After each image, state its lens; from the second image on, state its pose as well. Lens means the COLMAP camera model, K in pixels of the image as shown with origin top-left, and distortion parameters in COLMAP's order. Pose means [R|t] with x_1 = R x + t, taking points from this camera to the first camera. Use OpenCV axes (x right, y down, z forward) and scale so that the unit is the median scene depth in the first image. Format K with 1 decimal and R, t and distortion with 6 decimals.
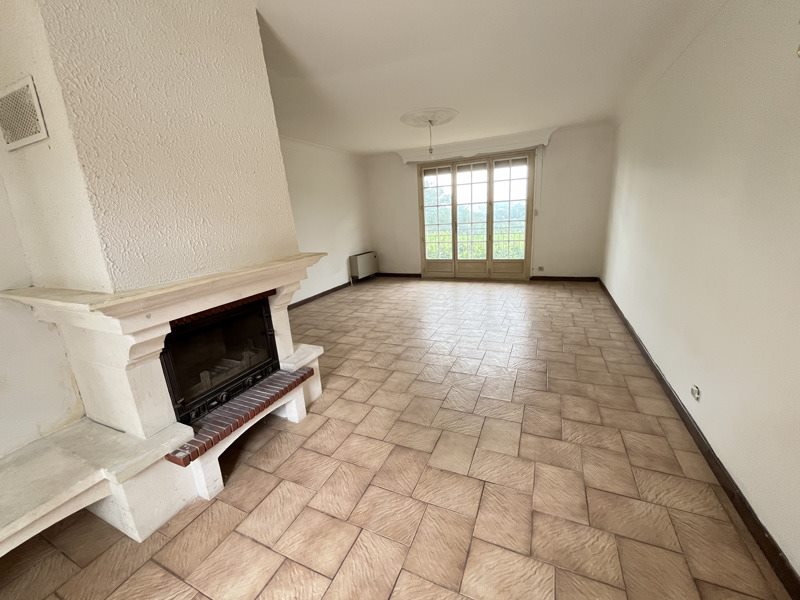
lens RADIAL K [[325.0, 0, 399.1], [0, 325.0, 299.3], [0, 0, 1]] dist [0.000834, 0.000305]
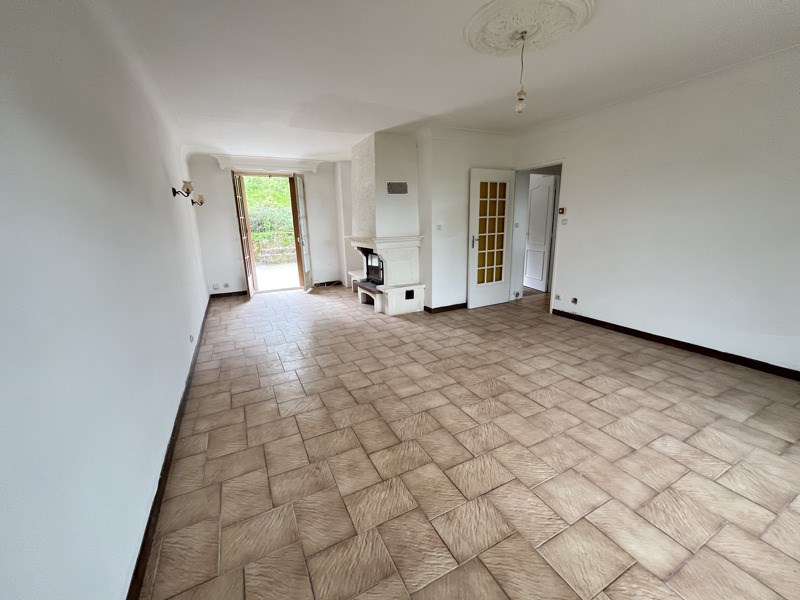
lens RADIAL K [[325.0, 0, 400.5], [0, 325.0, 299.4], [0, 0, 1]] dist [0.000834, 0.000305]
pose [[-0.620272, 0.251720, -0.742900, 0.745203], [-0.140911, 0.895942, 0.421227, -0.404623], [0.771626, 0.365958, -0.520257, 1.377026]]
